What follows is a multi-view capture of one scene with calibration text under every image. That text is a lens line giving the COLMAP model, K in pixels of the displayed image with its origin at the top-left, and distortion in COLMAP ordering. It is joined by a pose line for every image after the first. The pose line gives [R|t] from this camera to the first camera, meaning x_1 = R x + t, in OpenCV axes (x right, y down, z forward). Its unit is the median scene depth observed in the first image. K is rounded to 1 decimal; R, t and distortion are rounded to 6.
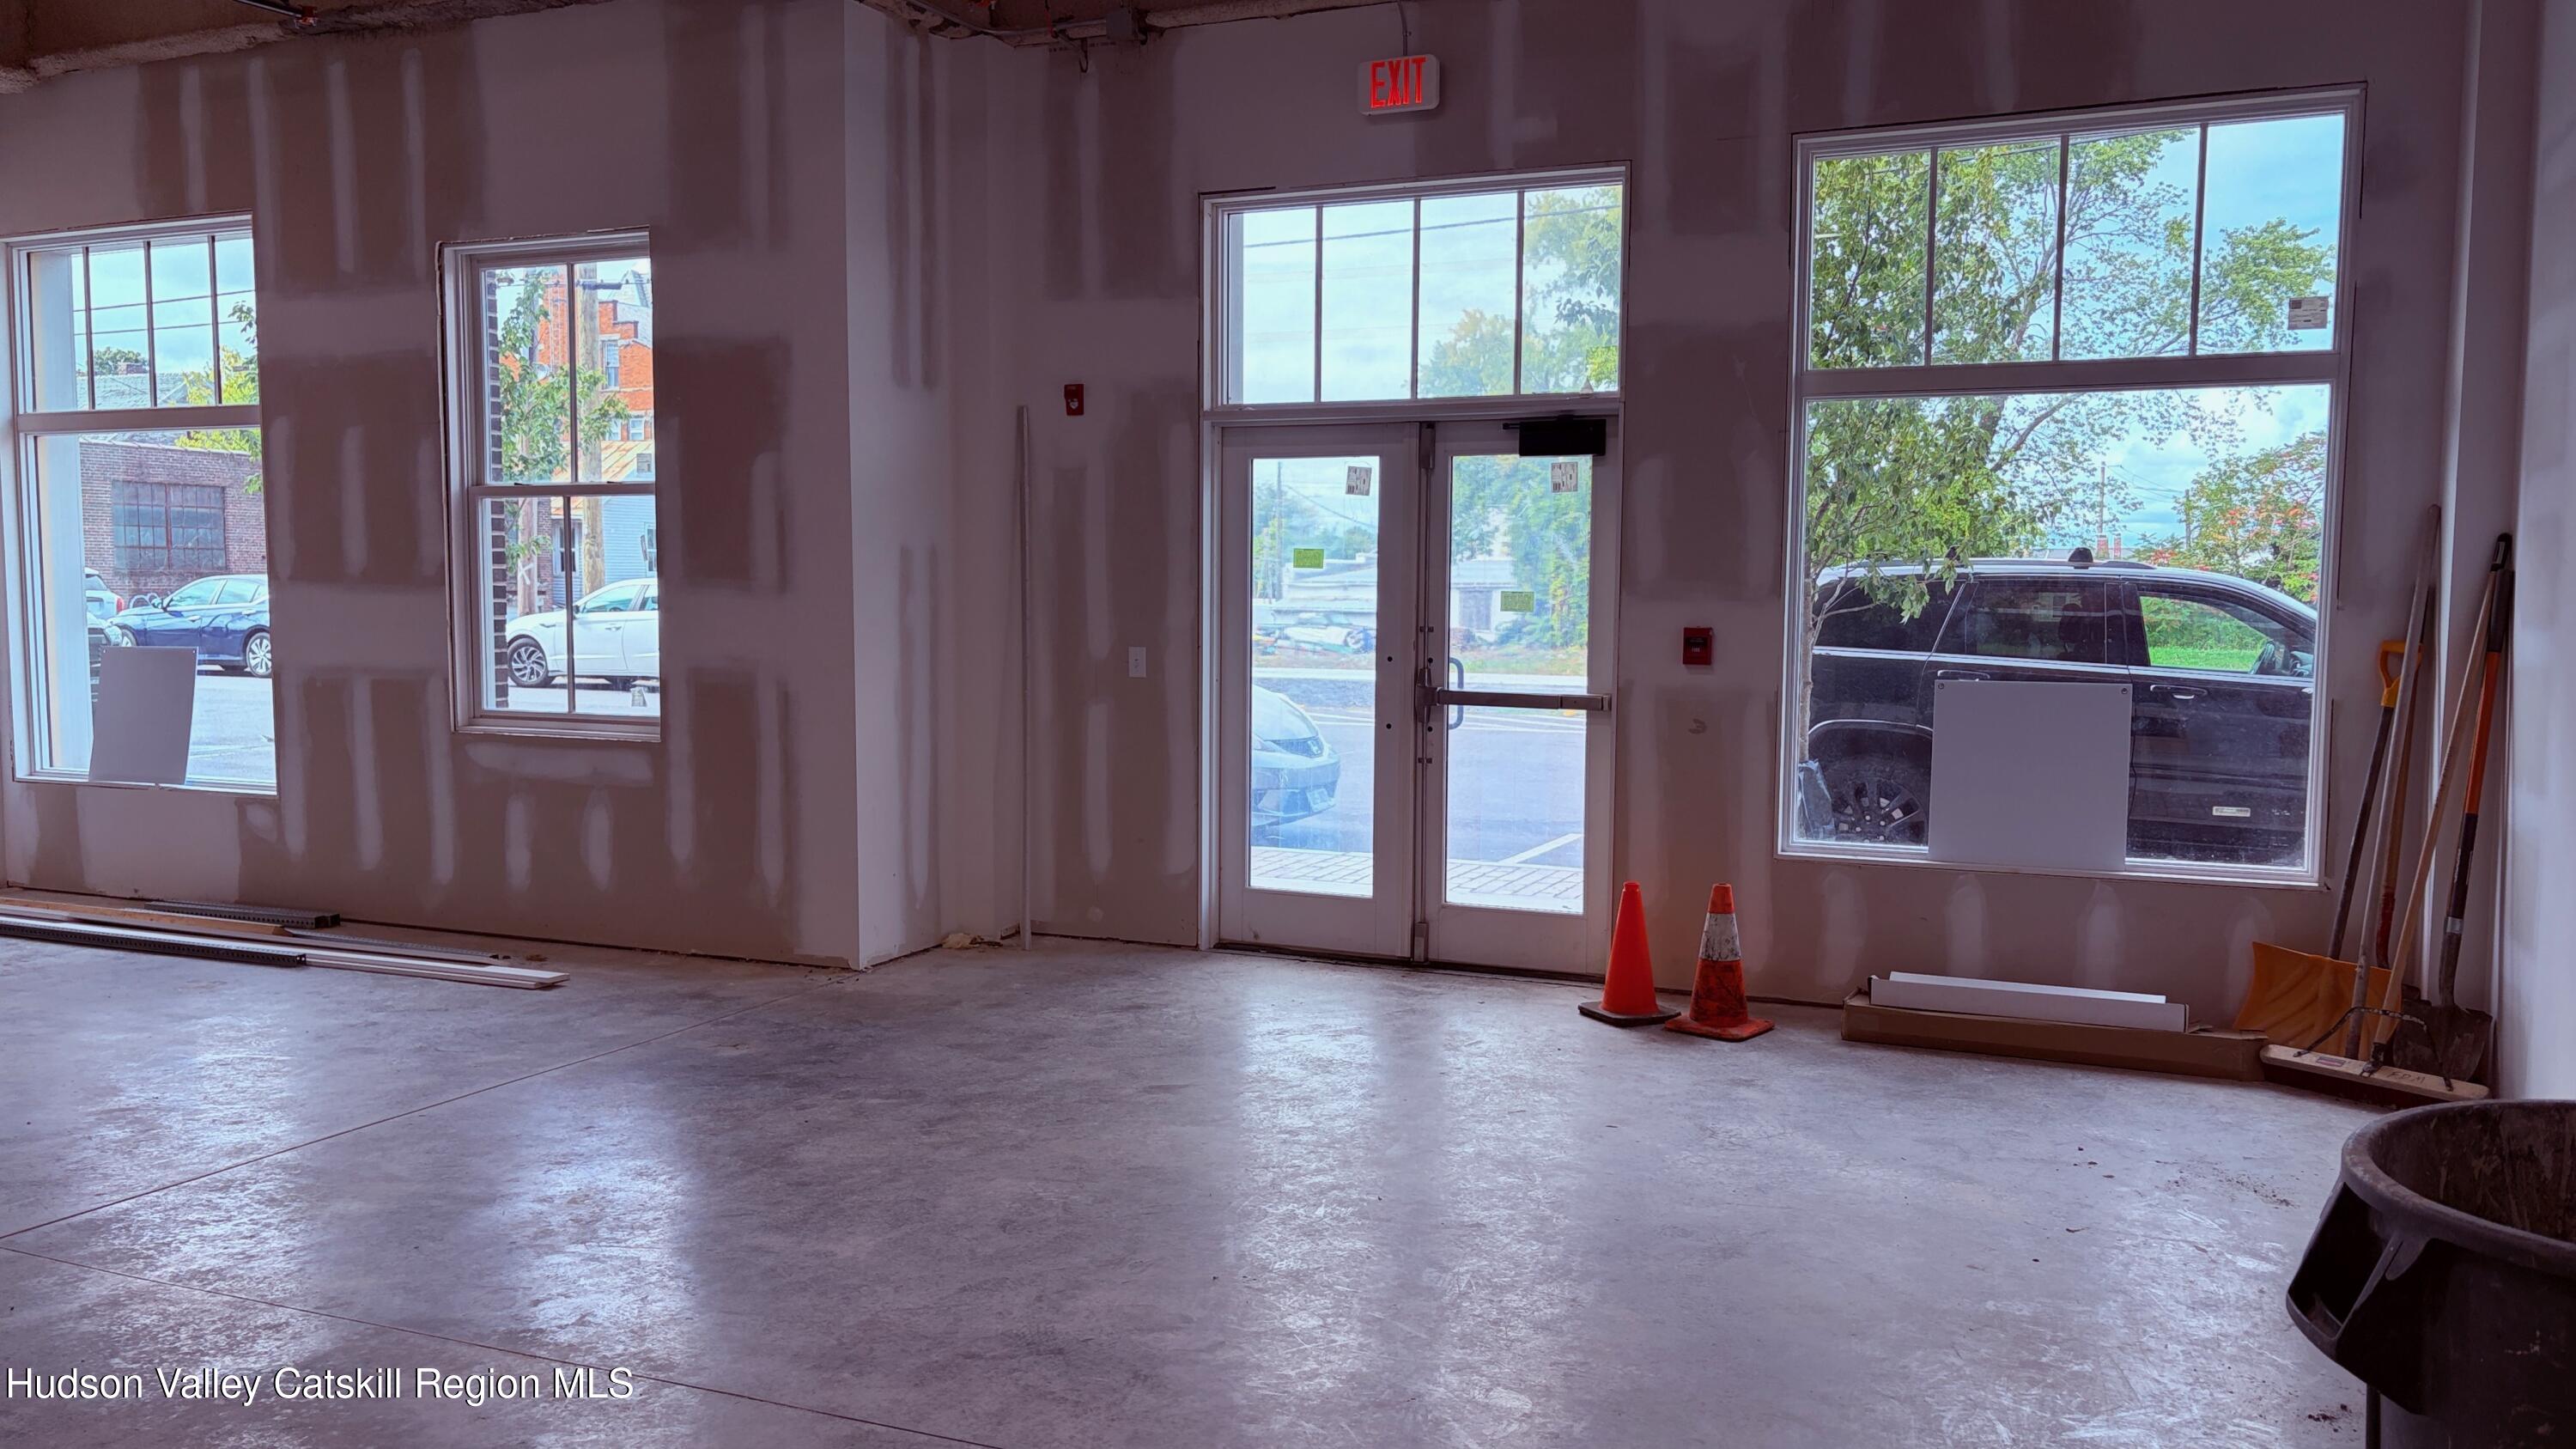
lens RADIAL K [[1940.8, 0, 1274.5], [0, 1940.8, 742.9], [0, 0, 1]] dist [0.042640, -0.046467]
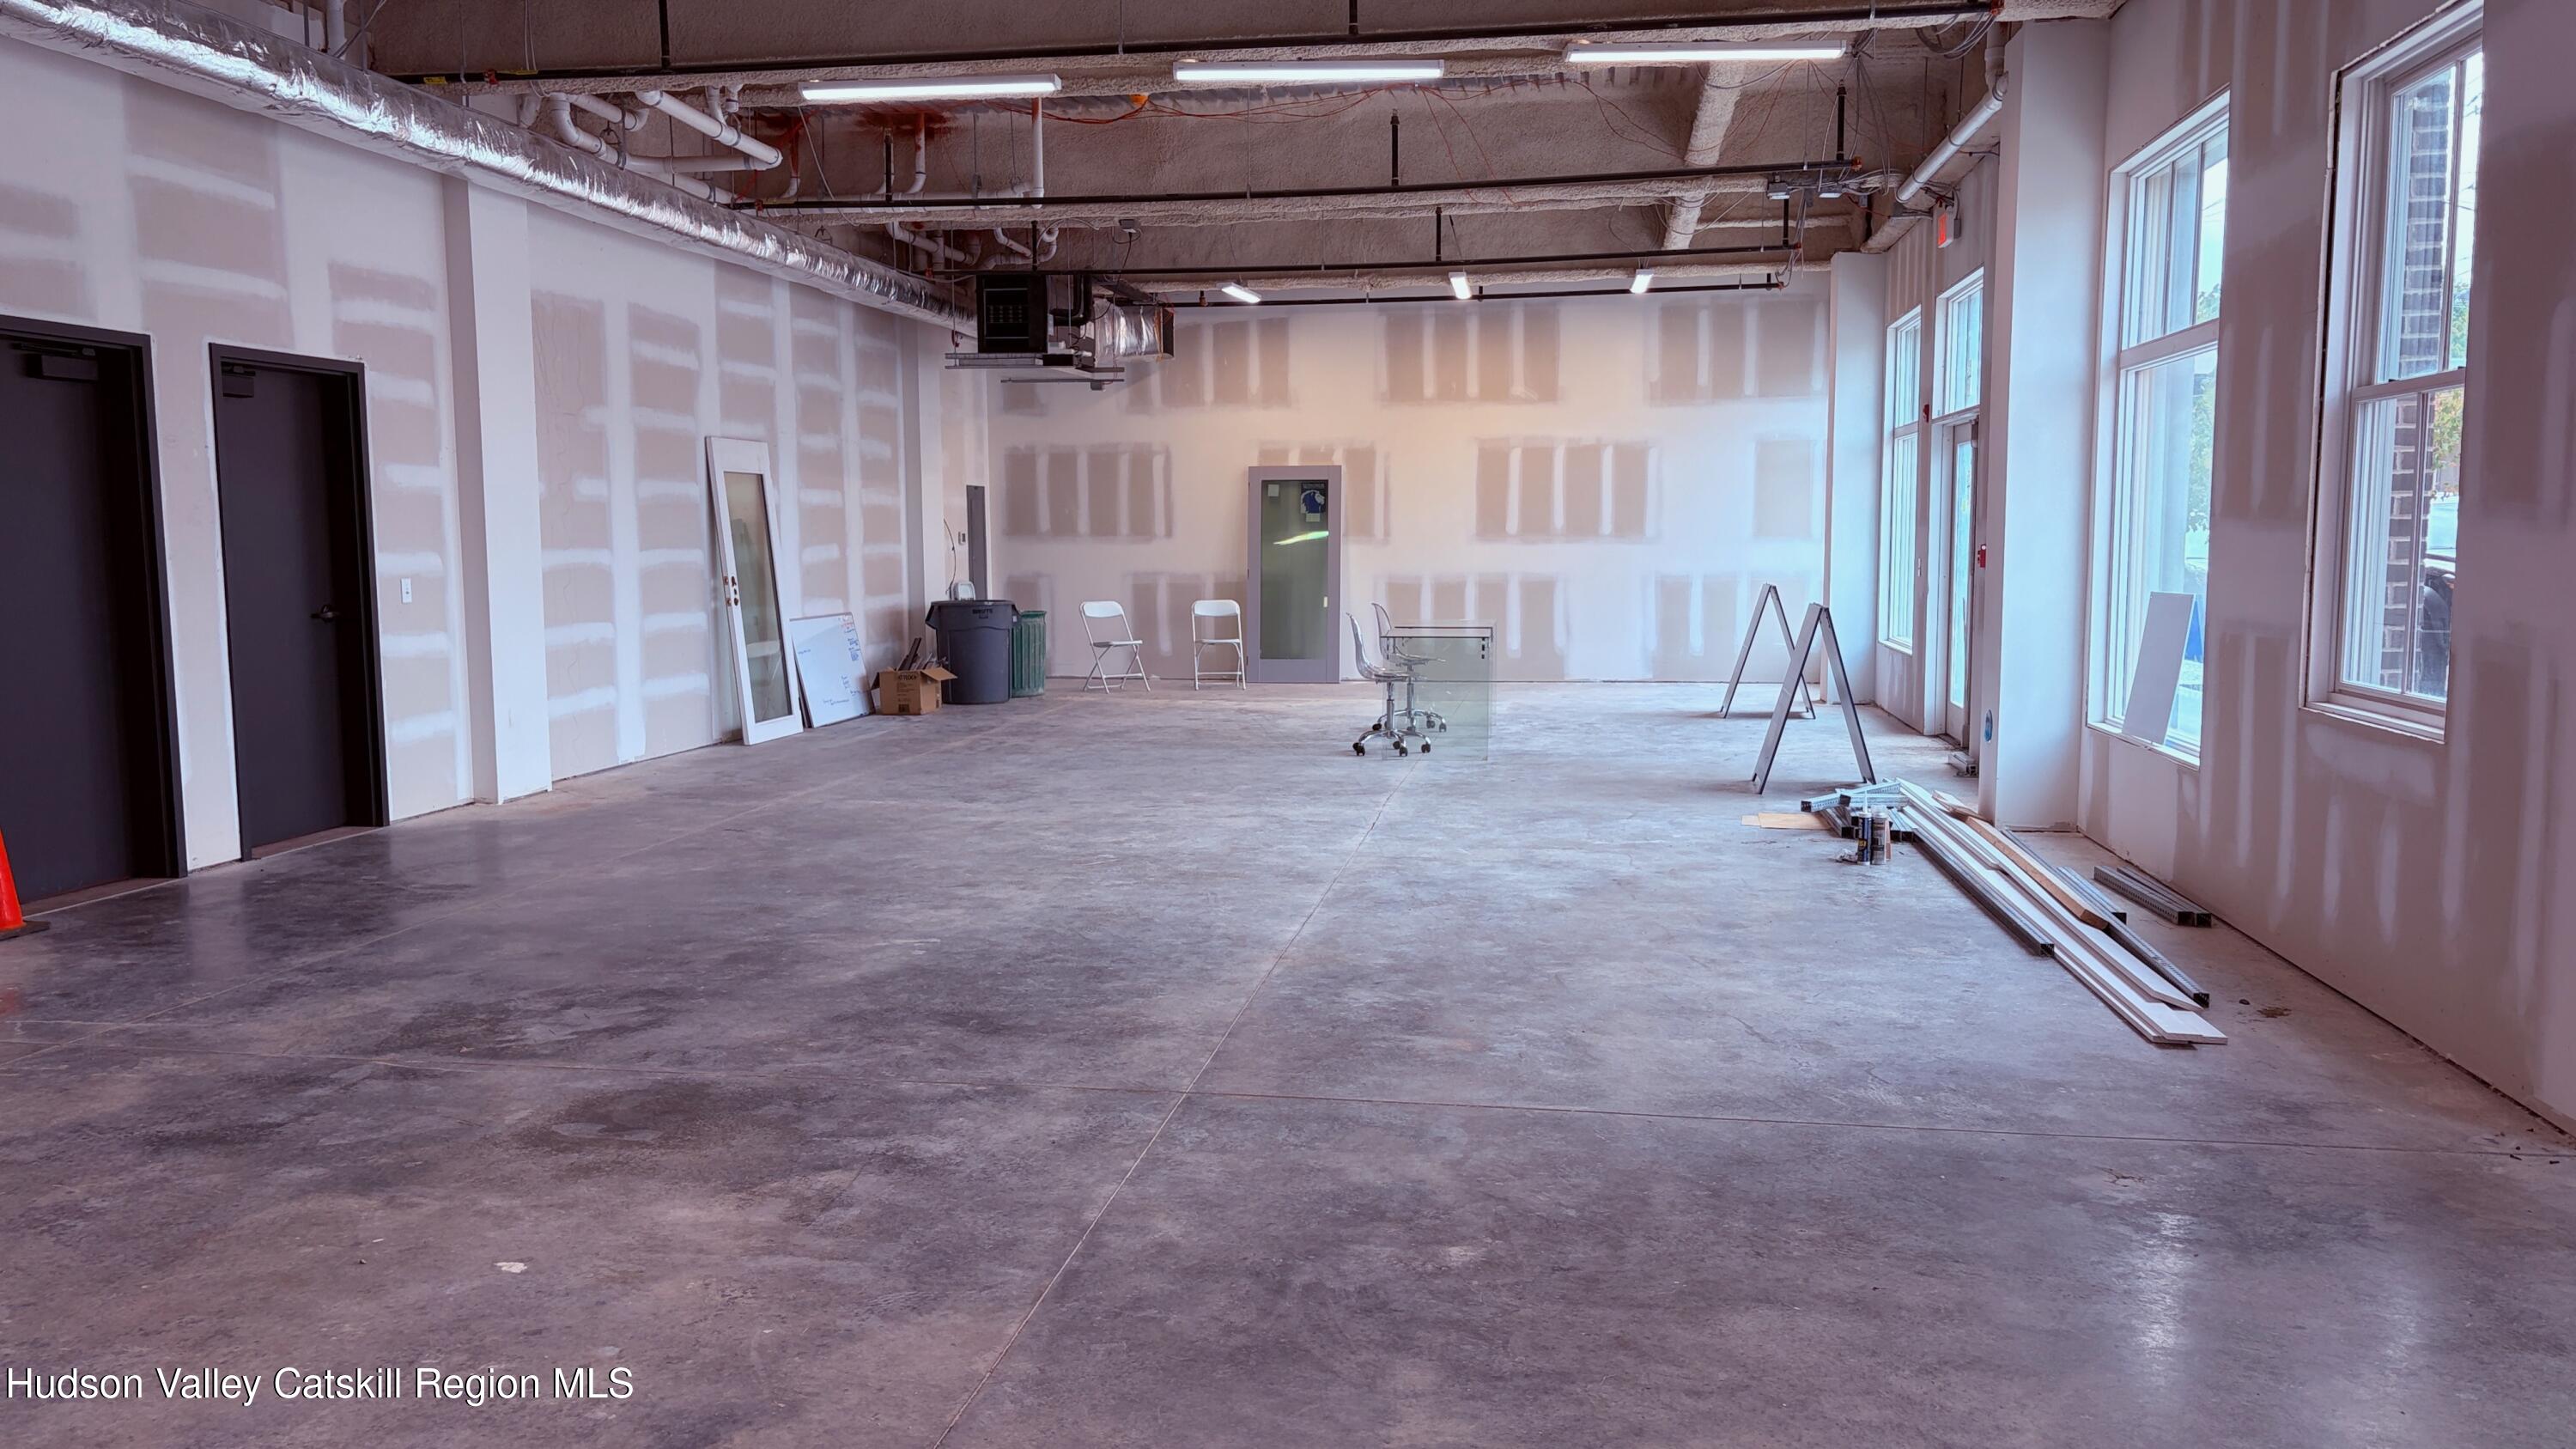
lens RADIAL K [[1940.8, 0, 1273.9], [0, 1940.8, 750.6], [0, 0, 1]] dist [0.042640, -0.046467]
pose [[0.244488, 0.100984, -0.964379, 0.258527], [-0.074056, 0.993602, 0.085269, -0.027483], [0.966820, 0.050571, 0.250403, 0.447903]]
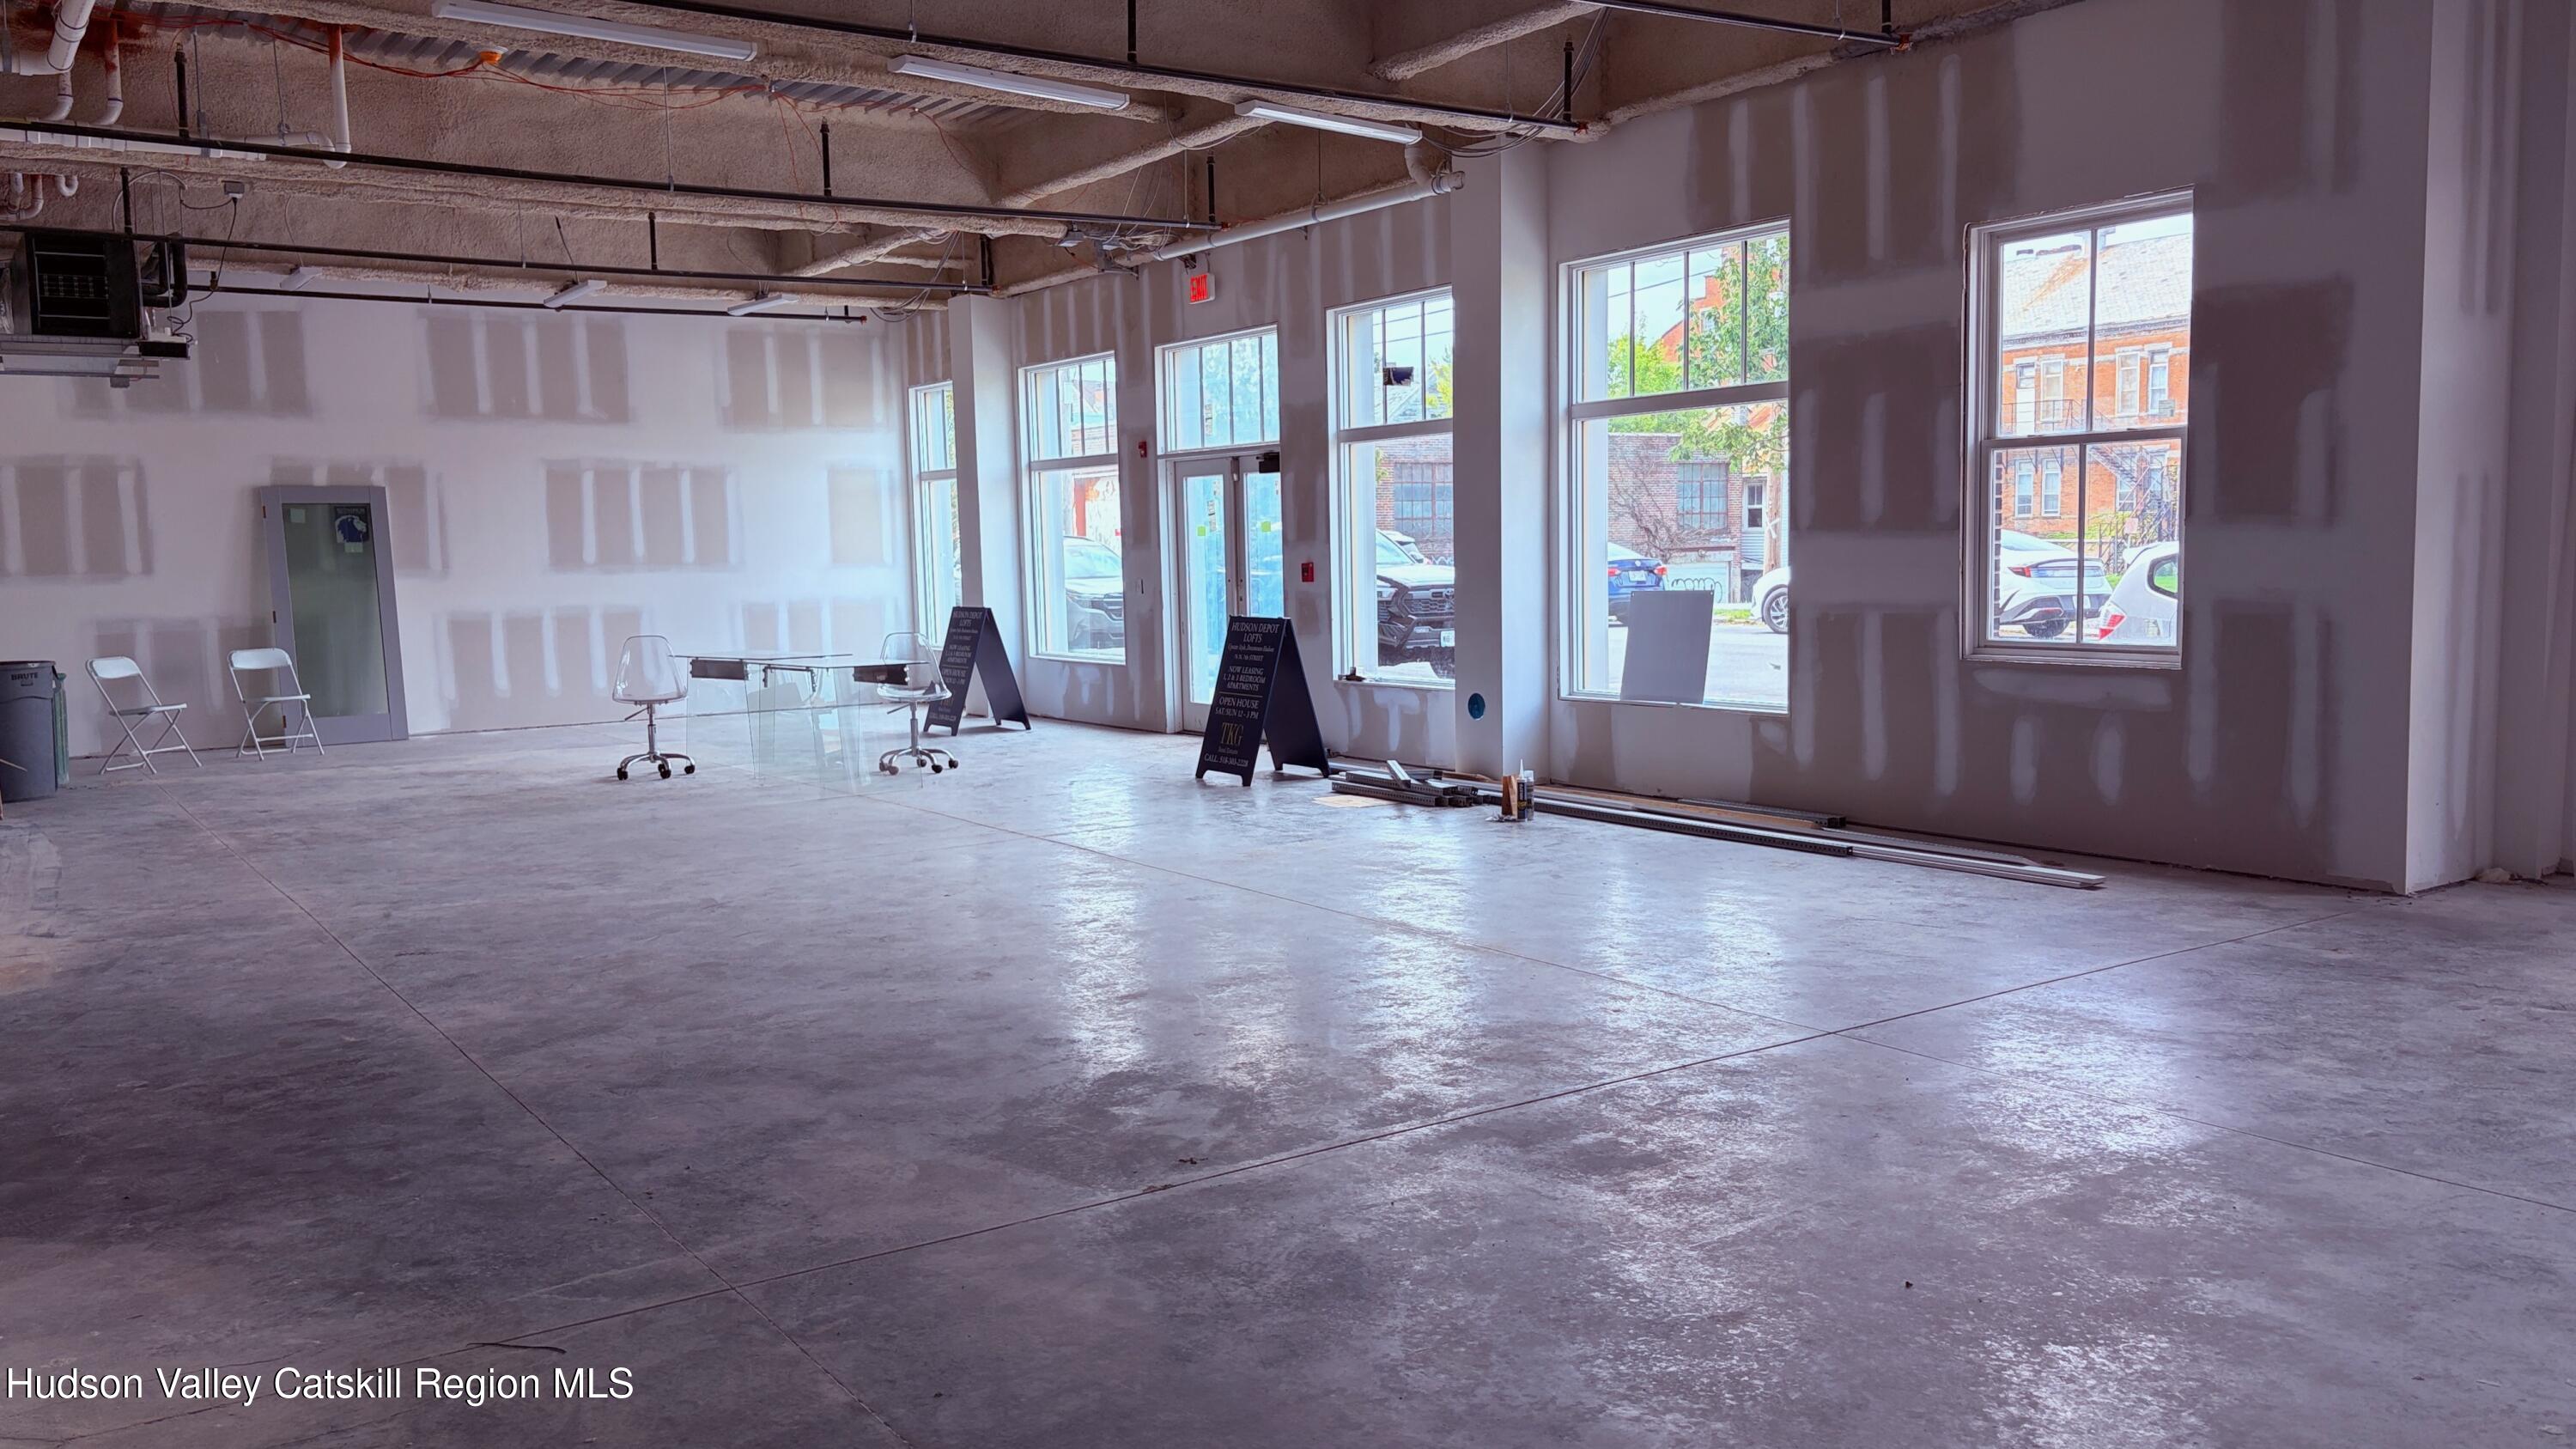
lens RADIAL K [[1940.8, 0, 1285.7], [0, 1940.8, 725.9], [0, 0, 1]] dist [0.042640, -0.046467]
pose [[0.847897, 0.025509, -0.529546, -0.169820], [-0.017719, 0.999647, 0.019784, 0.018784], [0.529864, -0.007392, 0.848050, -0.176139]]
